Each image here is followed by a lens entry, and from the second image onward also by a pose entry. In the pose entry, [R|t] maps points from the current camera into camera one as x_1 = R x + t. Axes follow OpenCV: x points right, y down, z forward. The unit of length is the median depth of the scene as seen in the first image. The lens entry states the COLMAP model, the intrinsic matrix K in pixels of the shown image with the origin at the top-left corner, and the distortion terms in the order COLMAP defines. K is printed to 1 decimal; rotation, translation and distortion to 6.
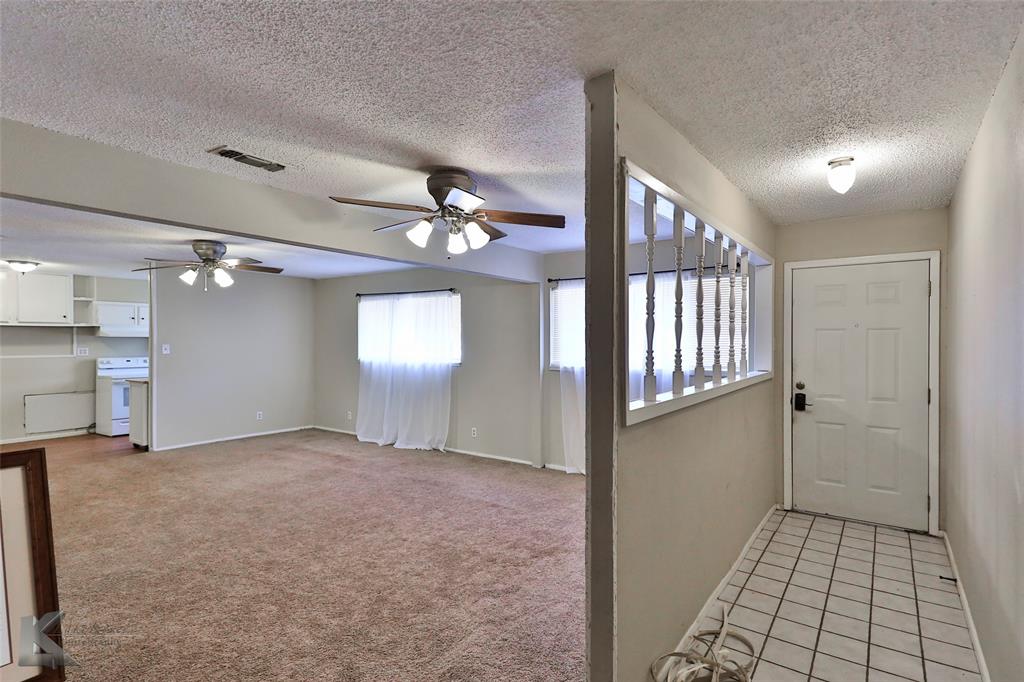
lens RADIAL K [[485.0, 0, 542.6], [0, 485.0, 340.9], [0, 0, 1]] dist [0.021523, -0.006265]
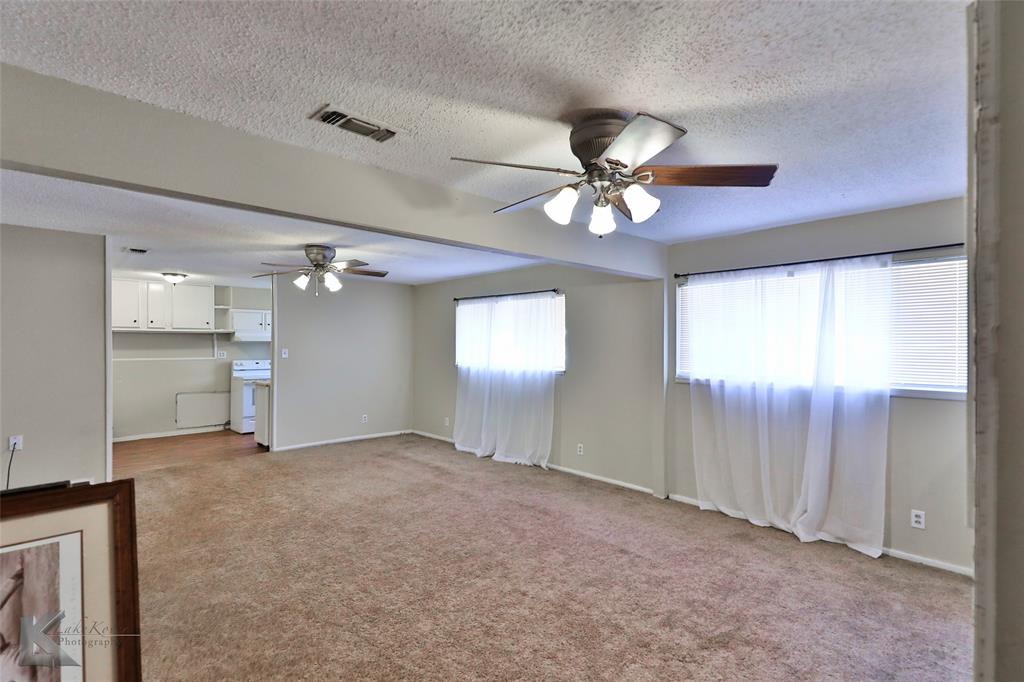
lens RADIAL K [[485.0, 0, 511.3], [0, 485.0, 340.6], [0, 0, 1]] dist [0.021523, -0.006265]
pose [[0.973187, 0.000951, -0.230014, -0.090984], [-0.002945, 0.999961, -0.008326, -0.005585], [0.229997, 0.008780, 0.973152, 0.155191]]
